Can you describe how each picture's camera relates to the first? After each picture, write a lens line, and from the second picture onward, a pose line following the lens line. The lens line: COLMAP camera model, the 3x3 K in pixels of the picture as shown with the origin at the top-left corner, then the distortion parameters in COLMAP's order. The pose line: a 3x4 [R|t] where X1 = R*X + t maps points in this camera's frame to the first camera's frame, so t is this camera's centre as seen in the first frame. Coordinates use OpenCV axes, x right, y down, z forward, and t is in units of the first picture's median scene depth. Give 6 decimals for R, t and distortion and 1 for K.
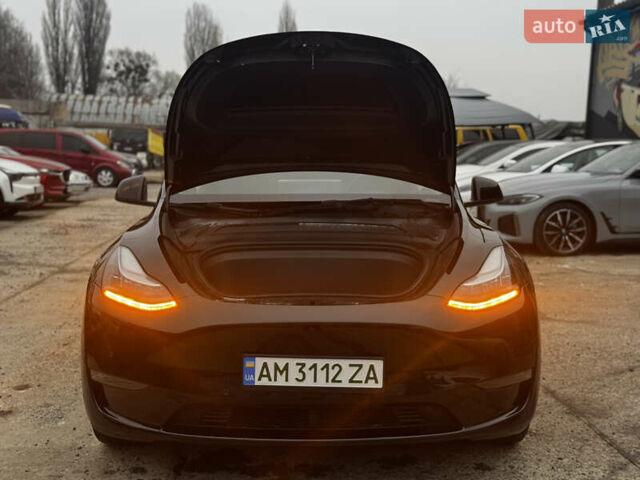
lens RADIAL K [[895.4, 0, 320.0], [0, 895.4, 240.0], [0, 0, 1]] dist [0.168517, -0.319433]
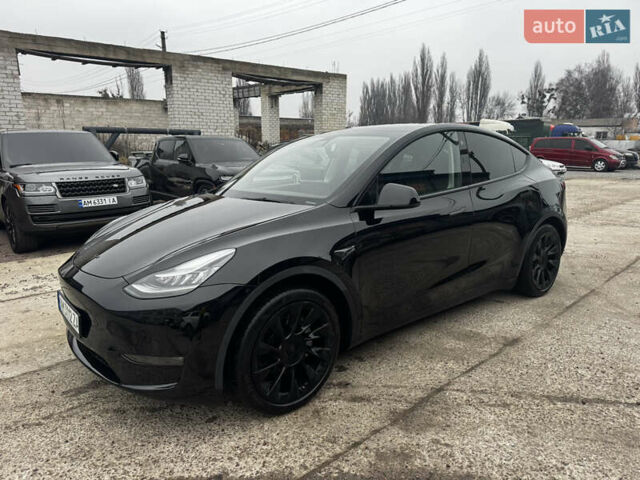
lens RADIAL K [[460.4, 0, 335.2], [0, 460.4, 233.0], [0, 0, 1]] dist [0.022905, -0.029659]
pose [[0.638026, 0.138780, -0.757405, 0.311635], [-0.073653, 0.990114, 0.119374, -0.040514], [0.766484, -0.020379, 0.641940, 0.306106]]
